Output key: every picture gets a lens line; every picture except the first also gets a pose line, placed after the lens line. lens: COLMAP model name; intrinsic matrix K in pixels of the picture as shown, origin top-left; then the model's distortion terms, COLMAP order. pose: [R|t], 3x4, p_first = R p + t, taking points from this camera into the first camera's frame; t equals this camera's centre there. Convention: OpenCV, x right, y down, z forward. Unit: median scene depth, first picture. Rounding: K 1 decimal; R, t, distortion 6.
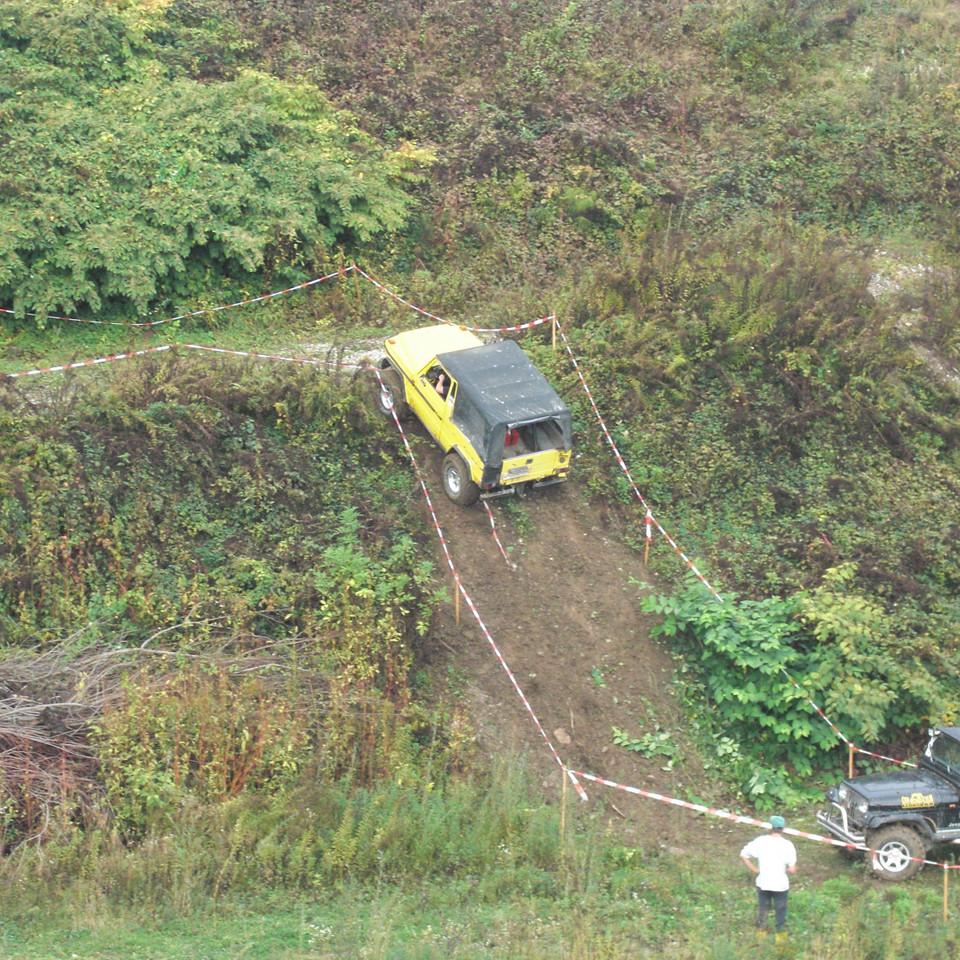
lens RADIAL K [[3939.8, 0, 480.0], [0, 3939.8, 480.0], [0, 0, 1]] dist [0.455448, -12.284154]
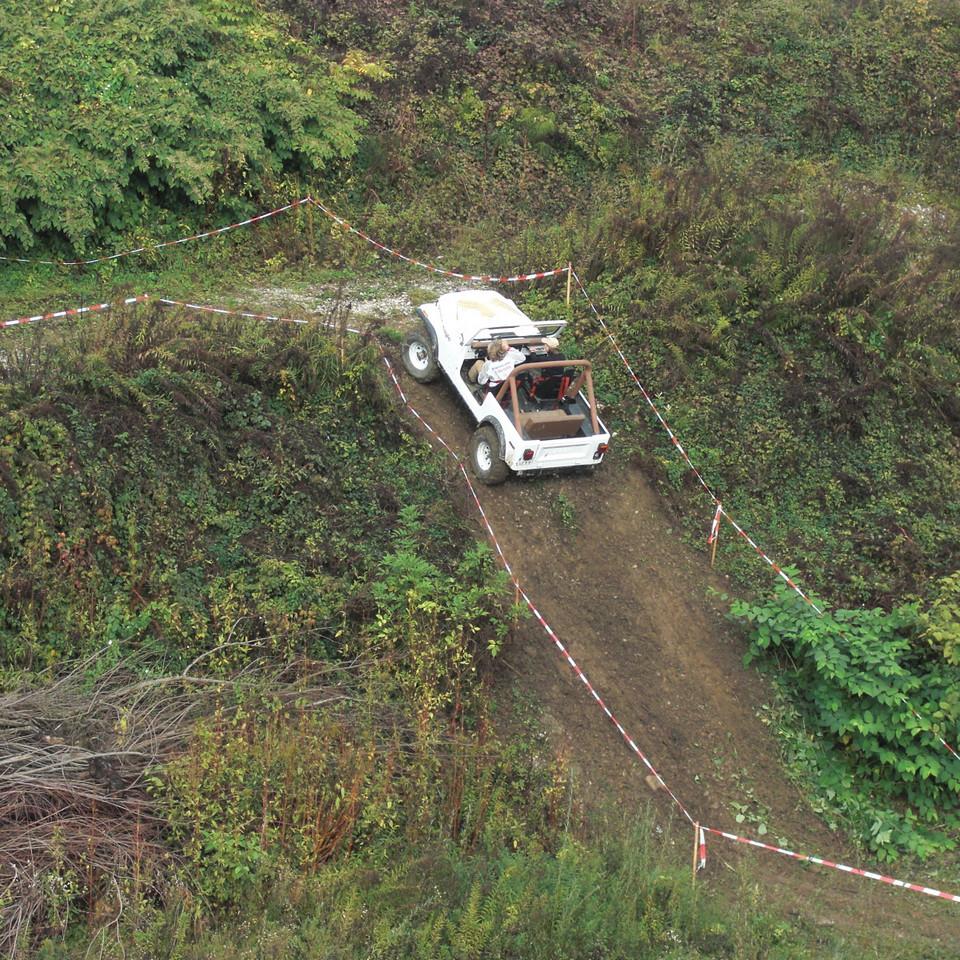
lens RADIAL K [[3939.8, 0, 480.0], [0, 3939.8, 480.0], [0, 0, 1]] dist [0.455448, -12.284154]
pose [[0.990958, 0.010411, 0.133771, -0.120307], [-0.015997, 0.999041, 0.040752, -0.030604], [-0.133218, -0.042523, 0.990174, 0.138882]]
